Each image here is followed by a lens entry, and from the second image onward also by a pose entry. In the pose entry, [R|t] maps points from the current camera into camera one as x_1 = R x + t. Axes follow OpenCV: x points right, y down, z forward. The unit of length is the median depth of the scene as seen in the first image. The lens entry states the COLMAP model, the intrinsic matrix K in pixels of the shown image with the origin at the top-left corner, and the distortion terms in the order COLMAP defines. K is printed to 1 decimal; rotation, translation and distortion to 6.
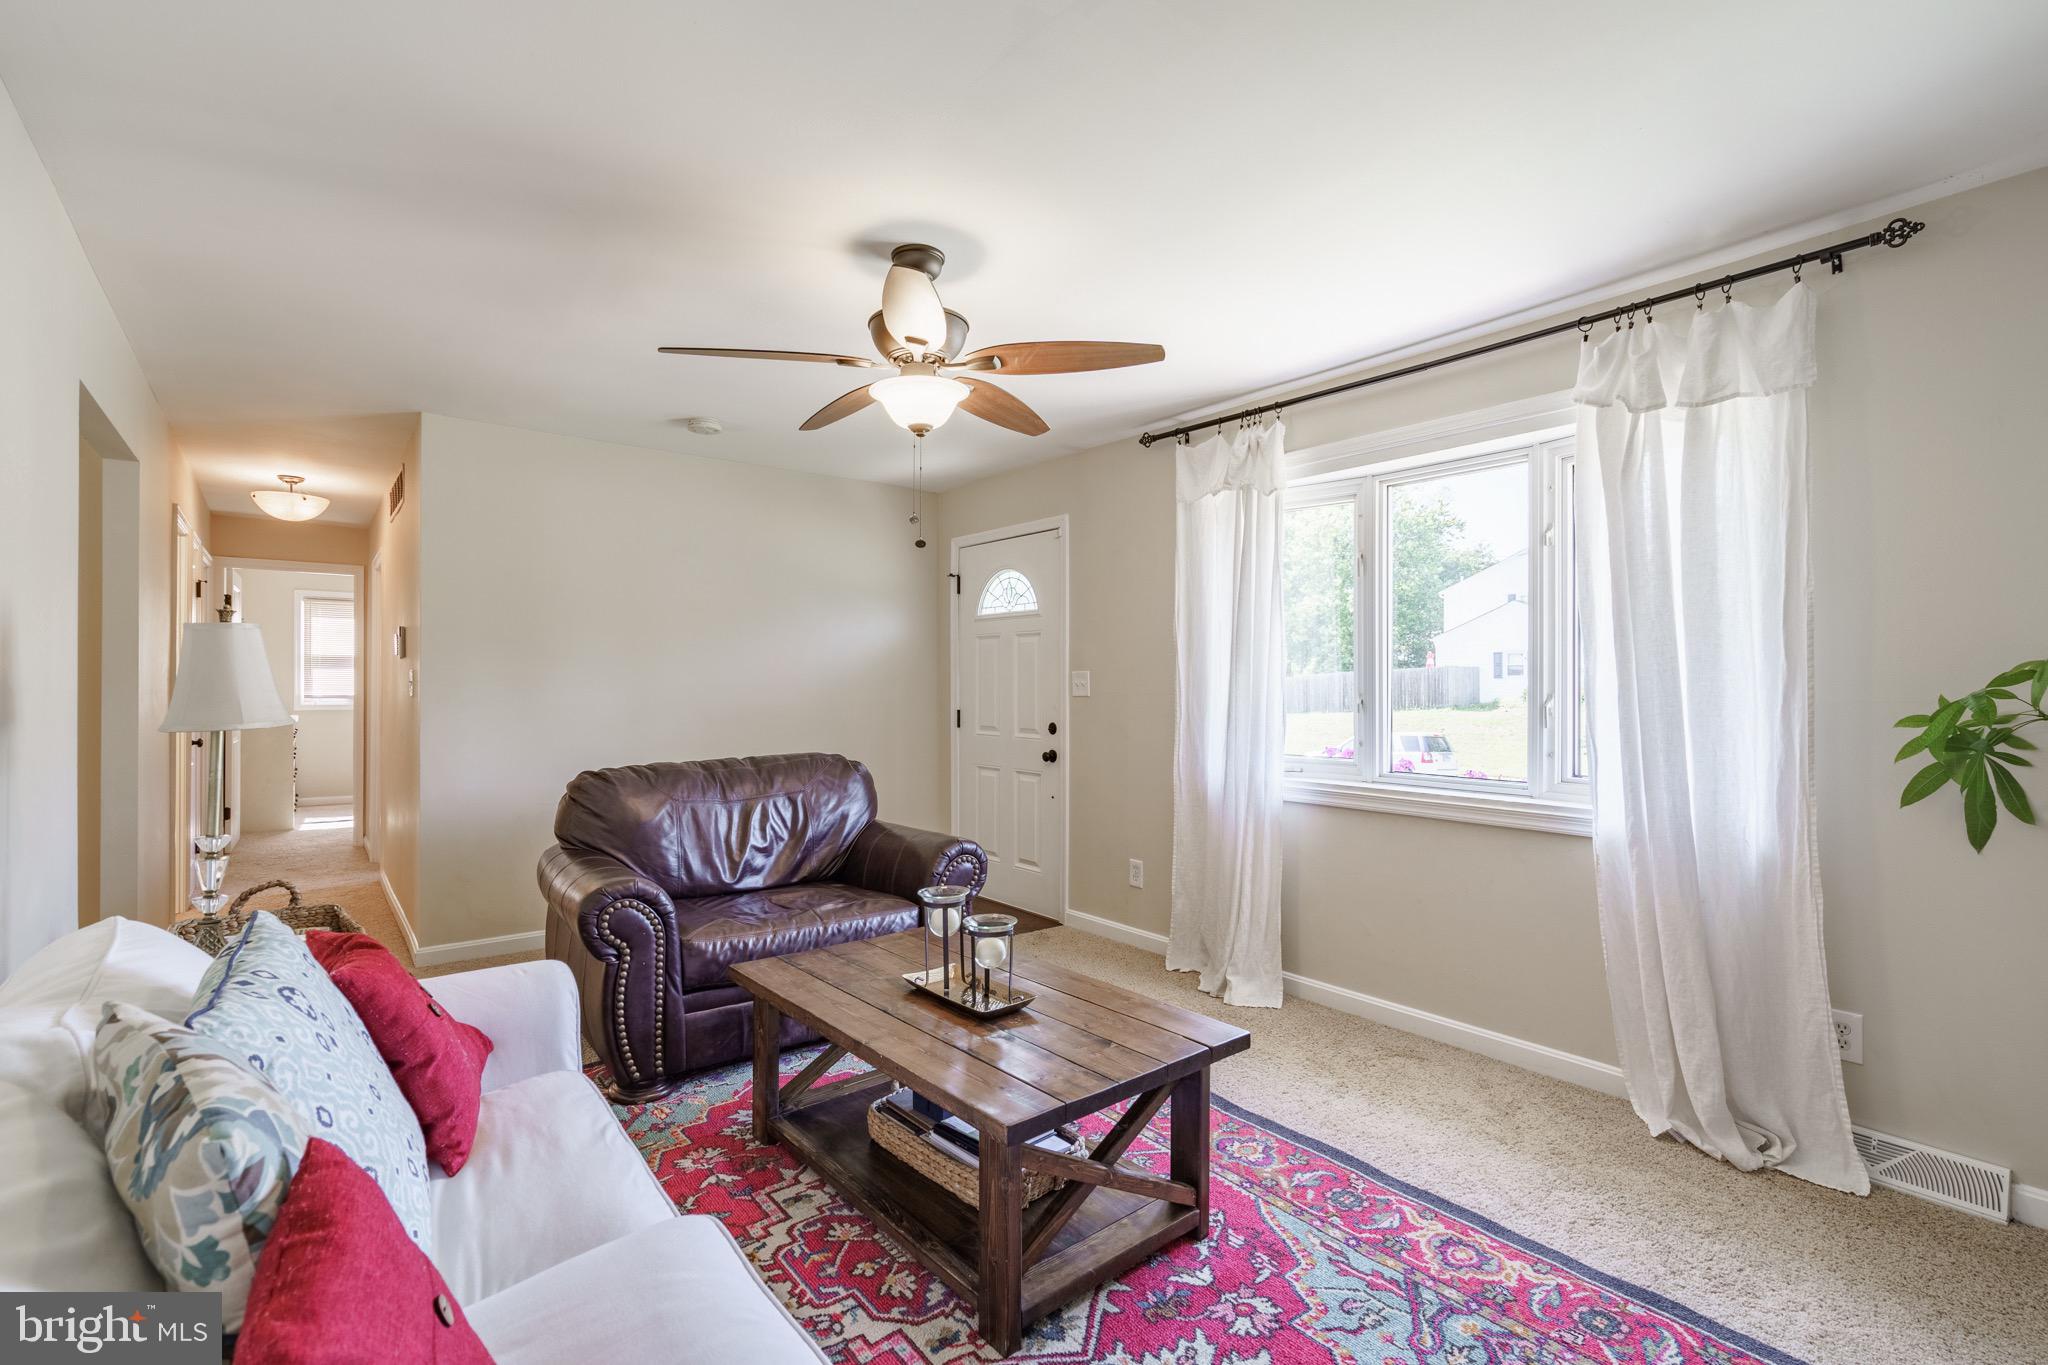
lens RADIAL K [[931.1, 0, 1016.0], [0, 931.1, 664.5], [0, 0, 1]] dist [0.001341, 0.000188]
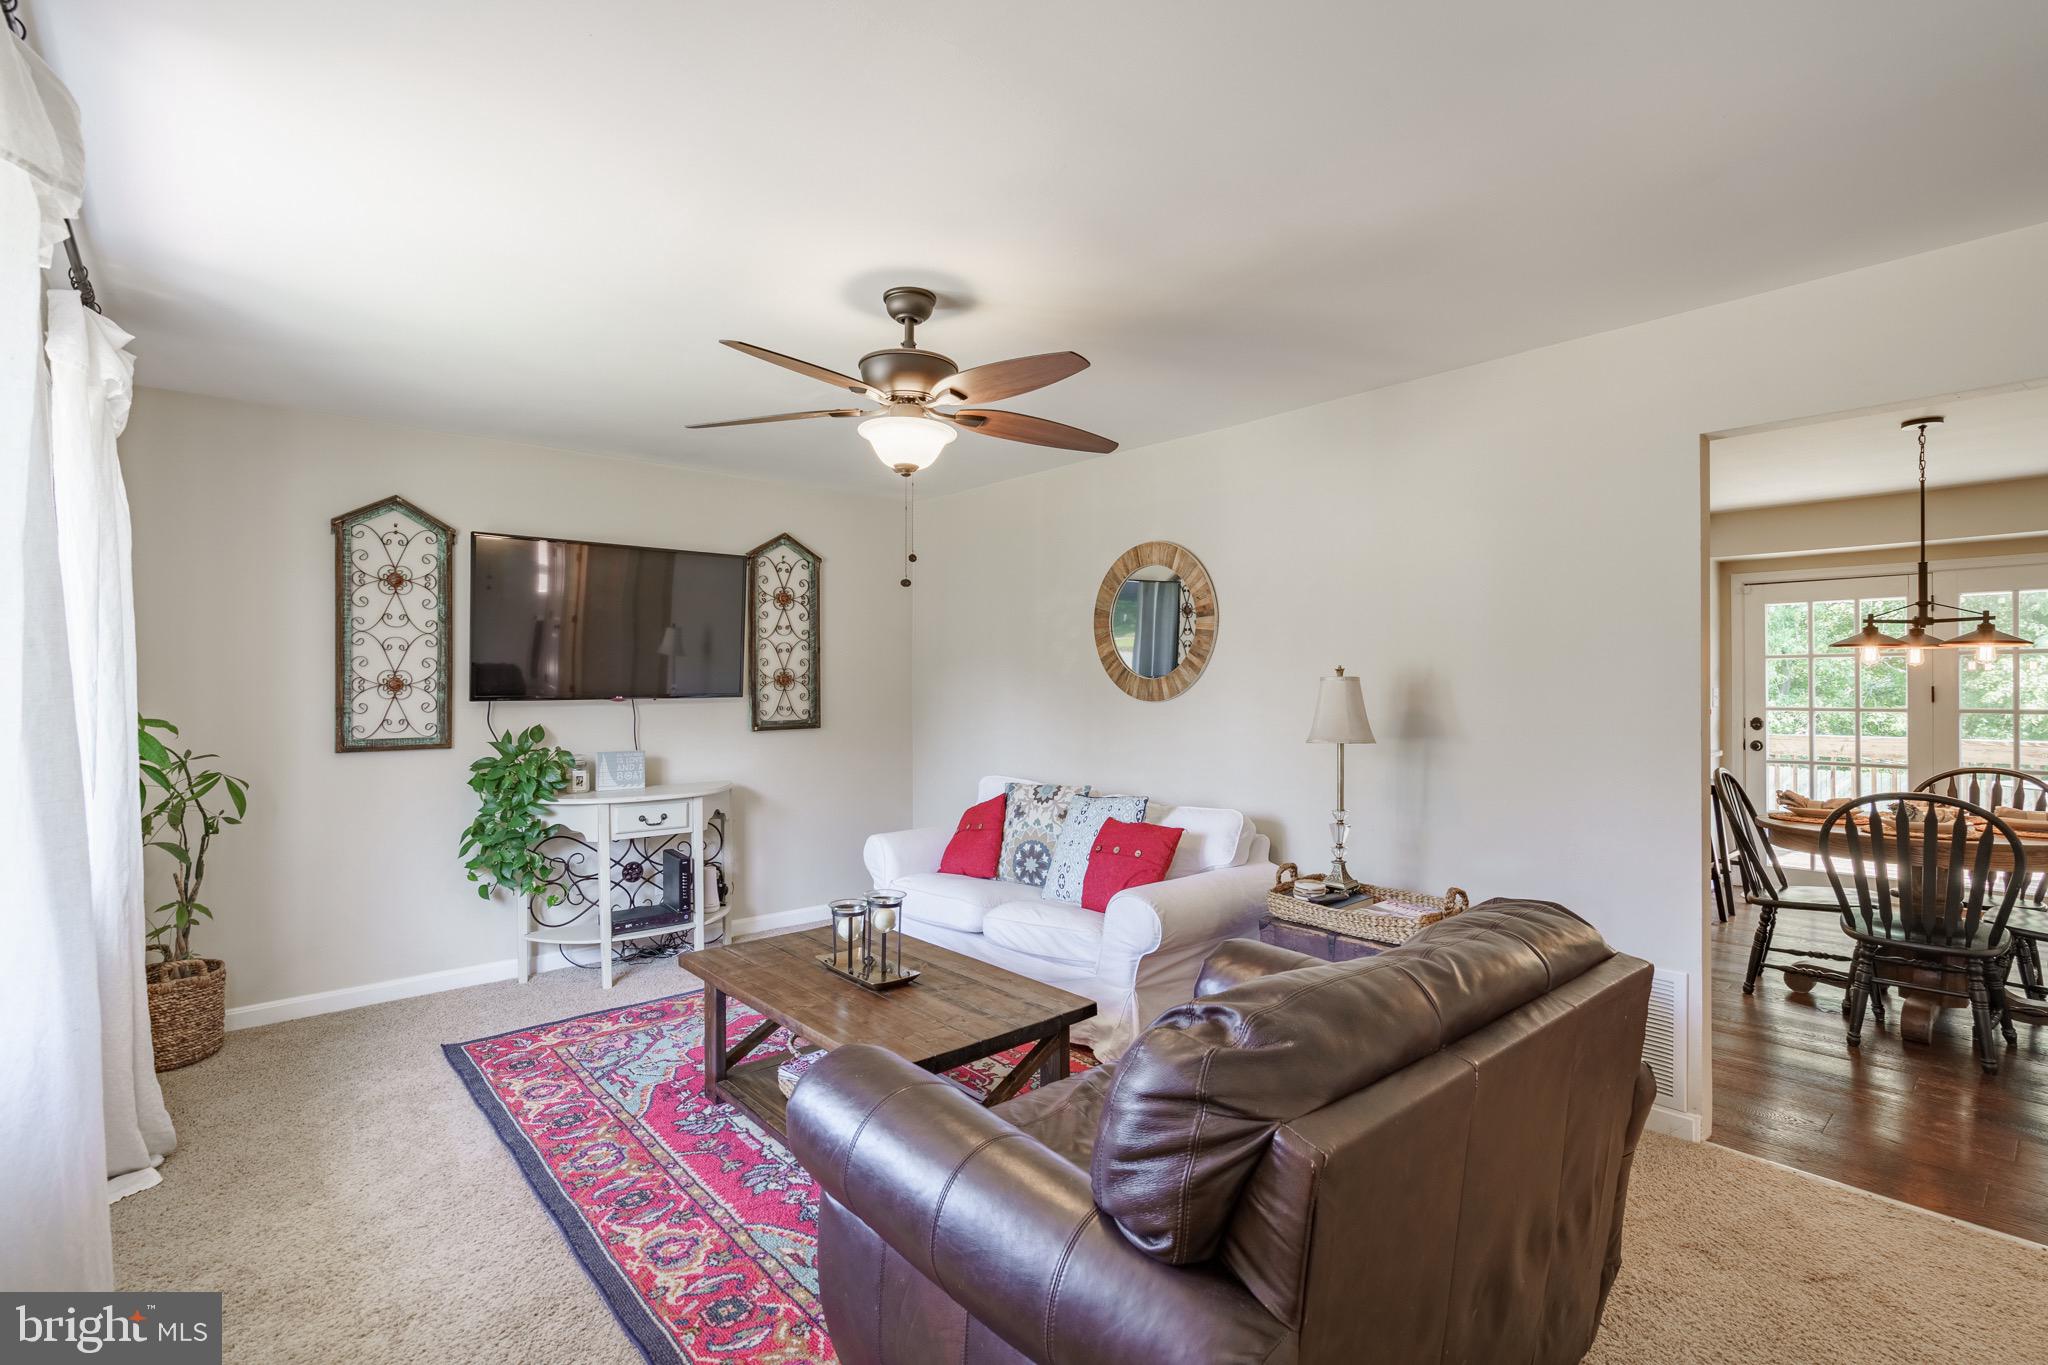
lens RADIAL K [[931.1, 0, 1016.0], [0, 931.1, 664.5], [0, 0, 1]] dist [0.001341, 0.000188]
pose [[-0.998810, 0.007861, -0.048124, -0.218279], [0.009102, 0.999630, -0.025624, -0.013334], [0.047905, -0.026032, -0.998513, 2.514596]]
